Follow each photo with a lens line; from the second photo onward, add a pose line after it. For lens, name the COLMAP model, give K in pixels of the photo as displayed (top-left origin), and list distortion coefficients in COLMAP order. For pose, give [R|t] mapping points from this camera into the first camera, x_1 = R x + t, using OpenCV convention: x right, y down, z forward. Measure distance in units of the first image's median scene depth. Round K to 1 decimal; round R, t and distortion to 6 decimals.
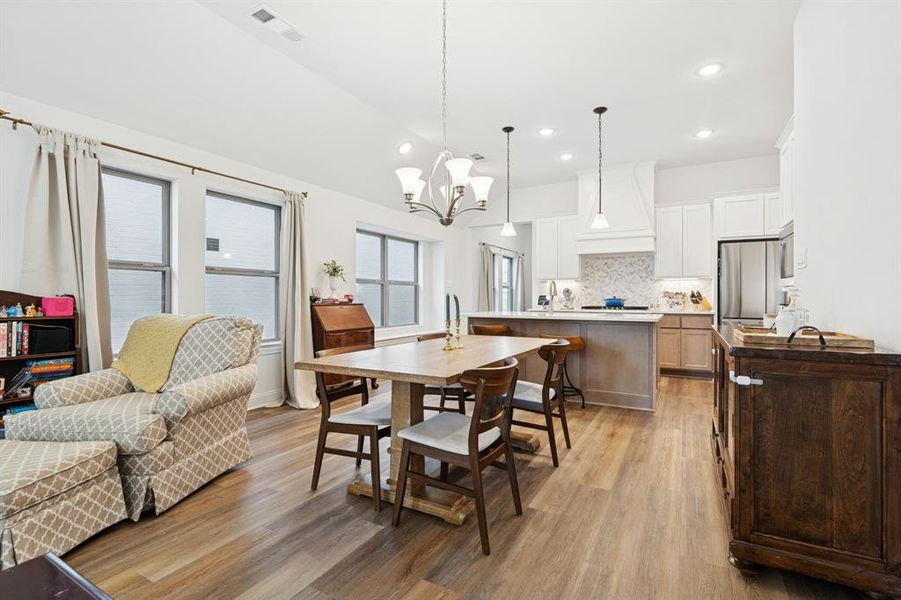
lens RADIAL K [[418.2, 0, 456.1], [0, 418.2, 295.0], [0, 0, 1]] dist [-0.005862, 0.003552]
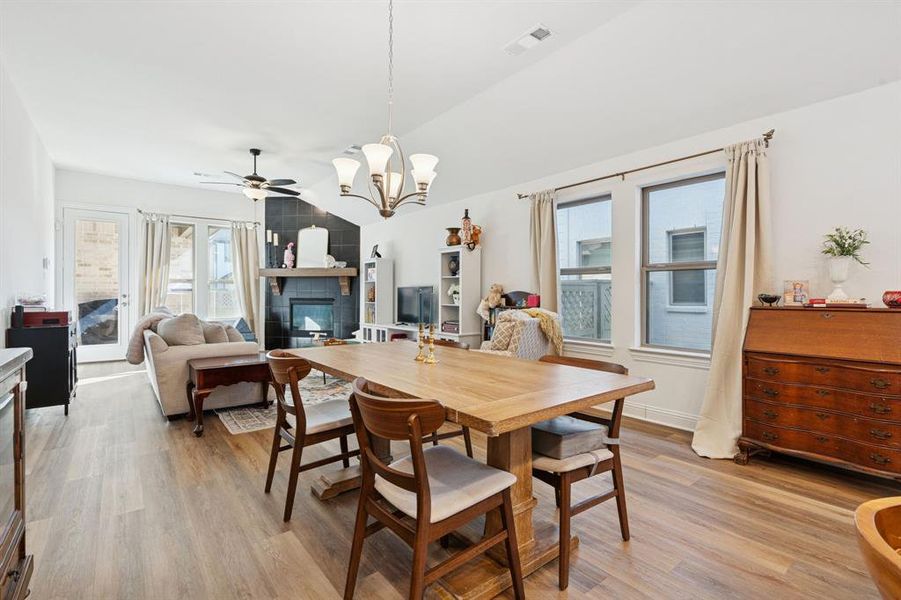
lens RADIAL K [[418.2, 0, 449.0], [0, 418.2, 295.8], [0, 0, 1]] dist [-0.005862, 0.003552]
pose [[-0.389143, 0.001525, -0.921176, 0.337313], [0.006701, 0.999977, -0.001175, 0.002878], [0.921153, -0.006630, -0.389144, 0.650432]]
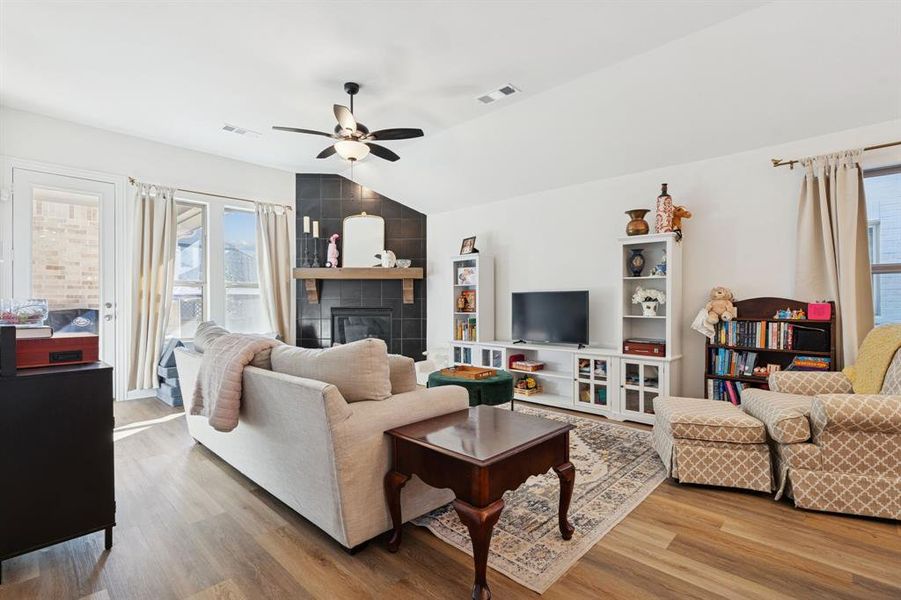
lens RADIAL K [[418.2, 0, 443.1], [0, 418.2, 304.5], [0, 0, 1]] dist [-0.005862, 0.003552]
pose [[-0.263916, 0.003742, -0.964538, 0.201429], [0.009011, 0.999958, 0.001413, -0.000814], [0.964504, -0.008318, -0.263939, 0.149981]]
